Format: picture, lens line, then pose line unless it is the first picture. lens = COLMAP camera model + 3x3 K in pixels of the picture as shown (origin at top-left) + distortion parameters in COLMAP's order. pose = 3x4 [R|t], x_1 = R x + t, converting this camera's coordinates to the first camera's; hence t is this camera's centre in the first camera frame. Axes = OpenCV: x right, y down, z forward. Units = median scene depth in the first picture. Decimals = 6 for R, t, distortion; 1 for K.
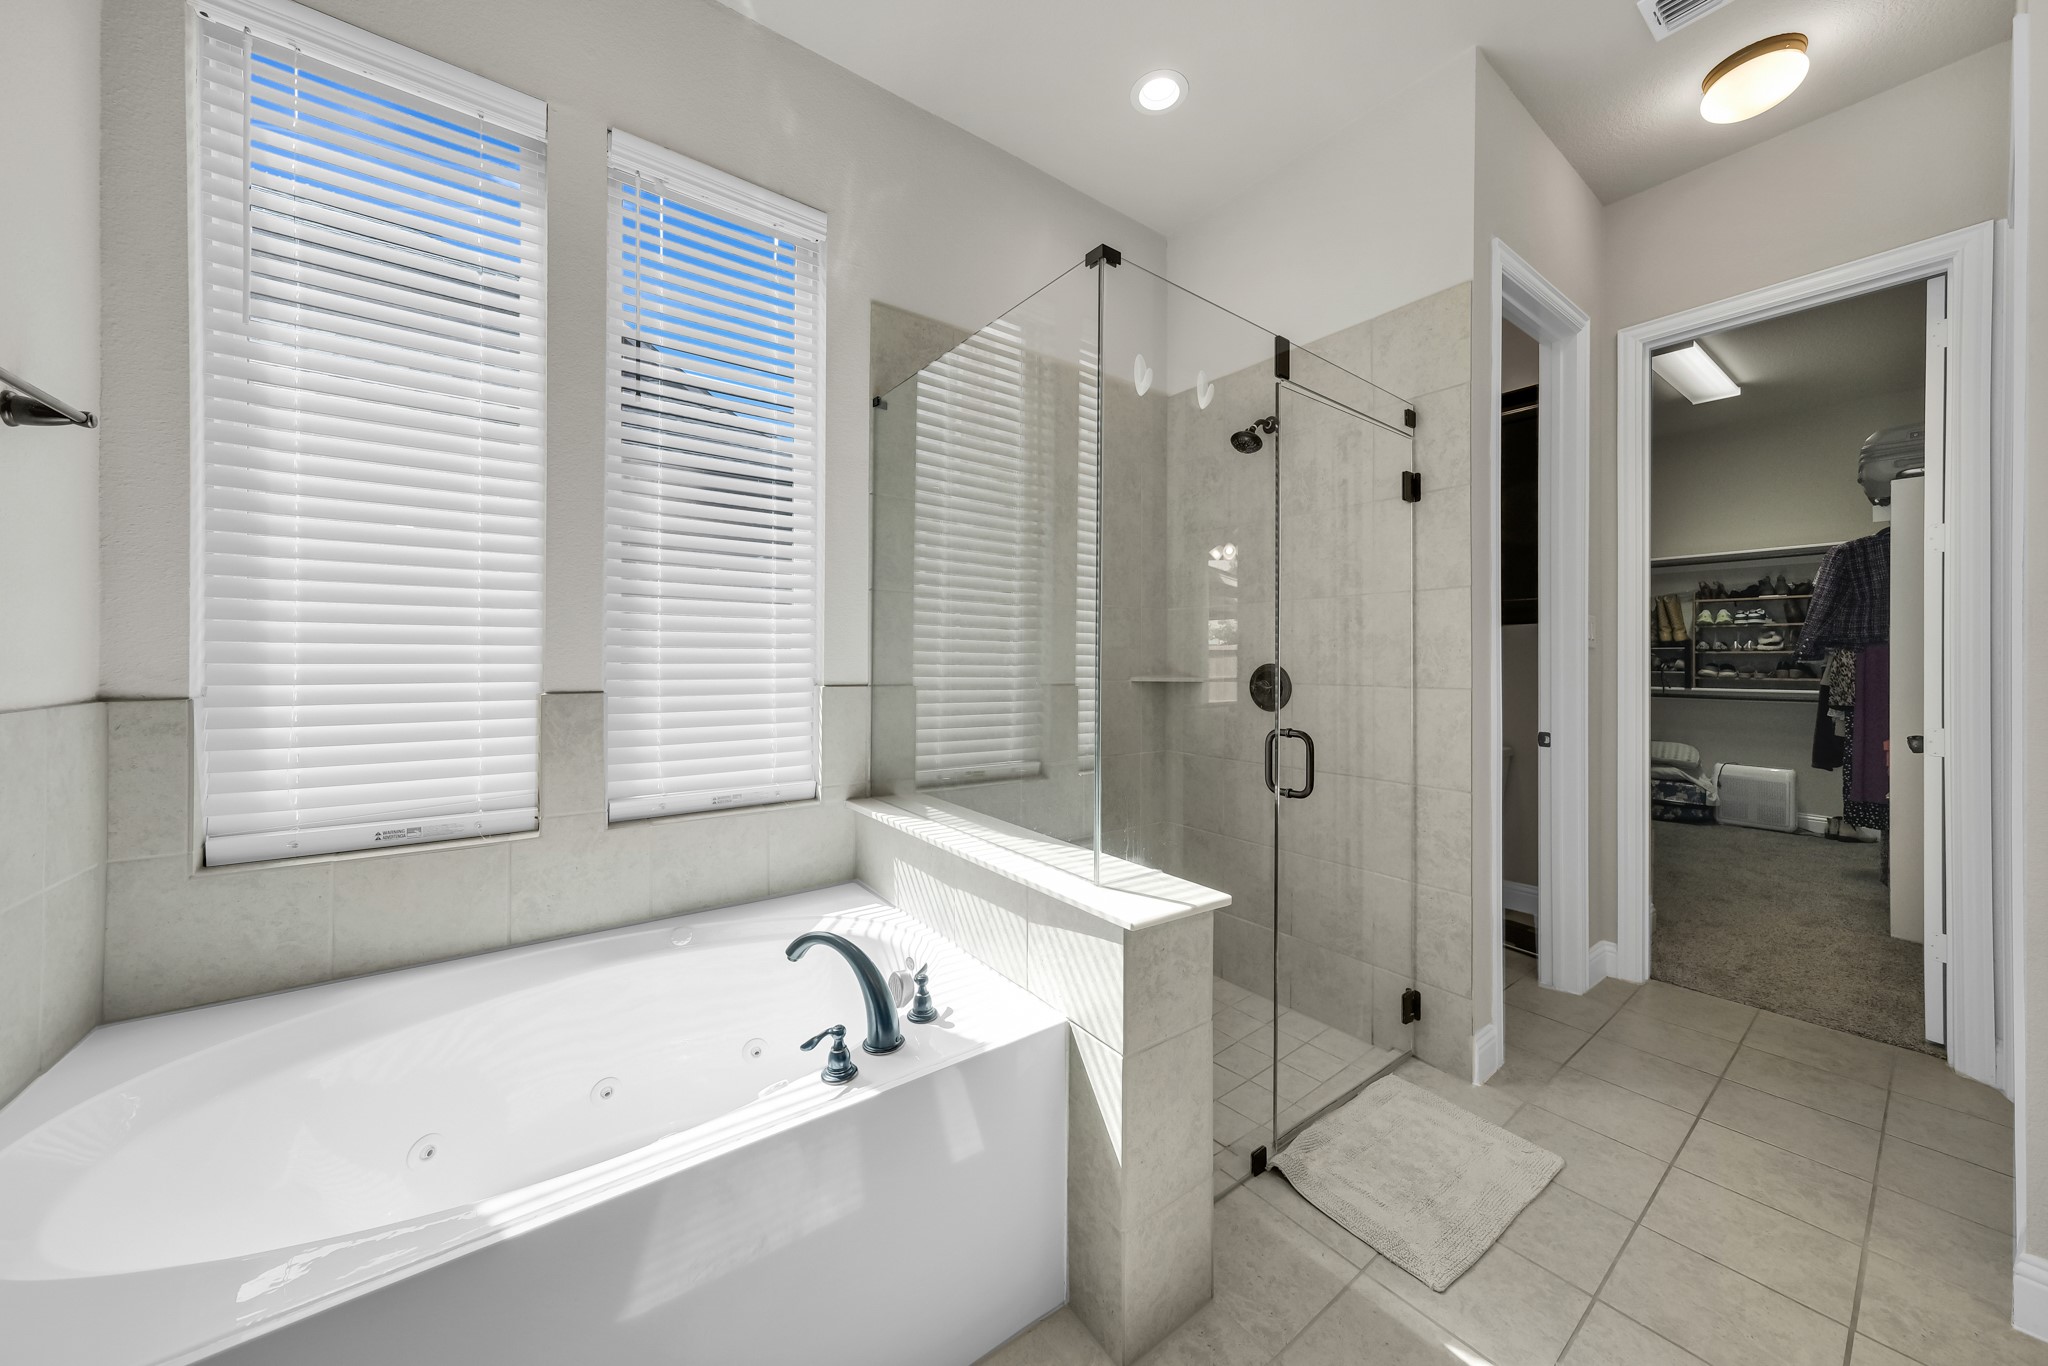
lens RADIAL K [[709.9, 0, 1027.6], [0, 709.9, 659.7], [0, 0, 1]] dist [0.000106, 0.001922]
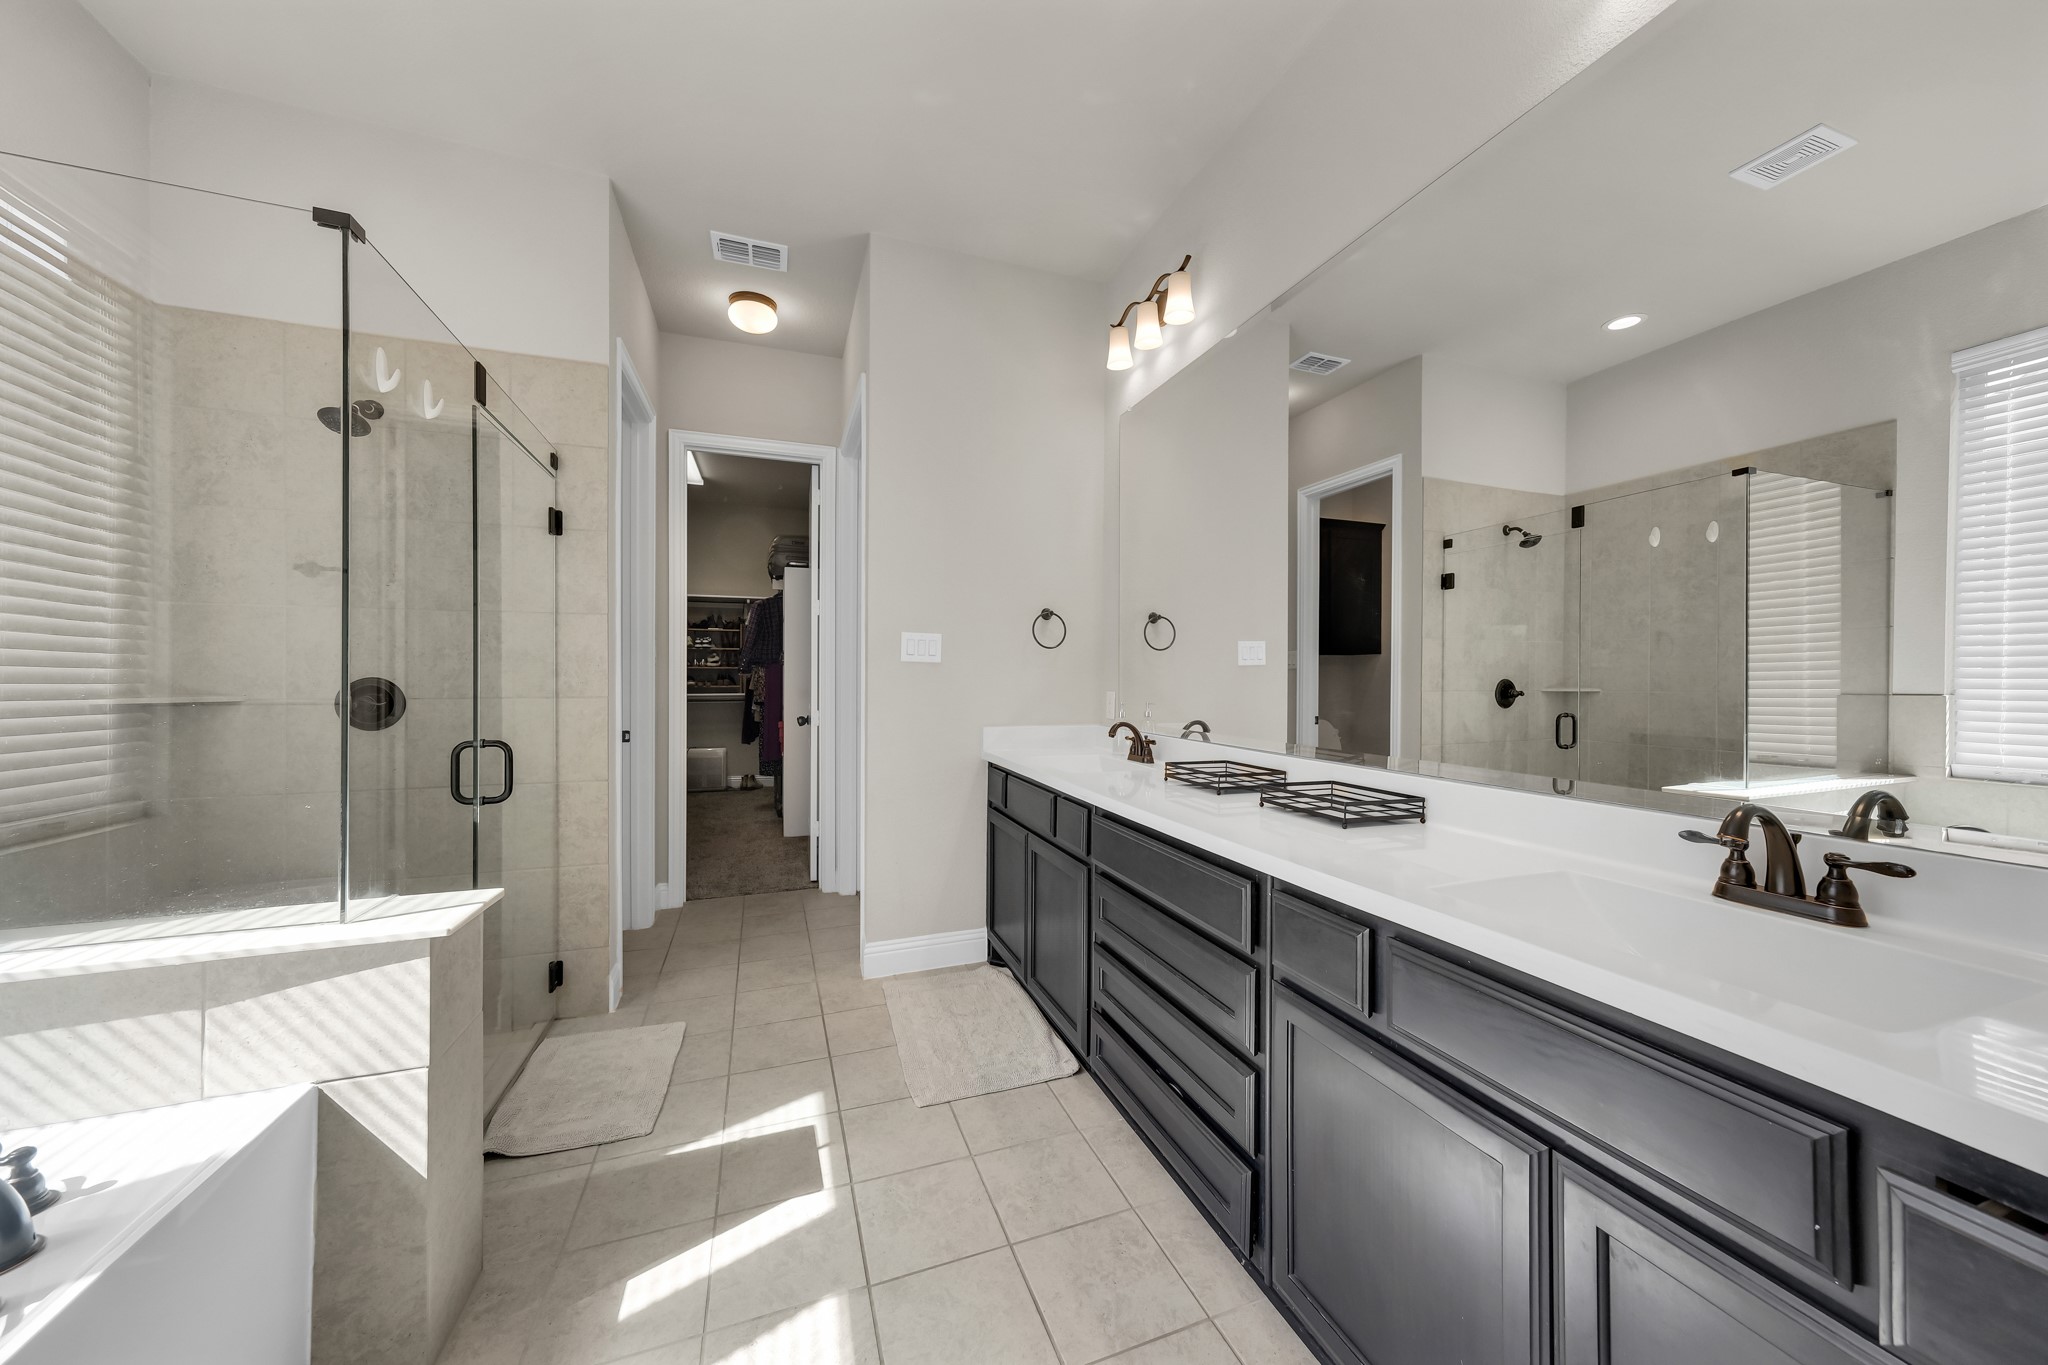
lens RADIAL K [[704.7, 0, 1024.0], [0, 704.7, 682.5], [0, 0, 1]] dist [0.000521, 0.000074]
pose [[0.297594, -0.011358, 0.954625, -0.318372], [-0.003173, 0.999912, 0.012886, -0.002080], [-0.954687, -0.006864, 0.297532, -0.057485]]
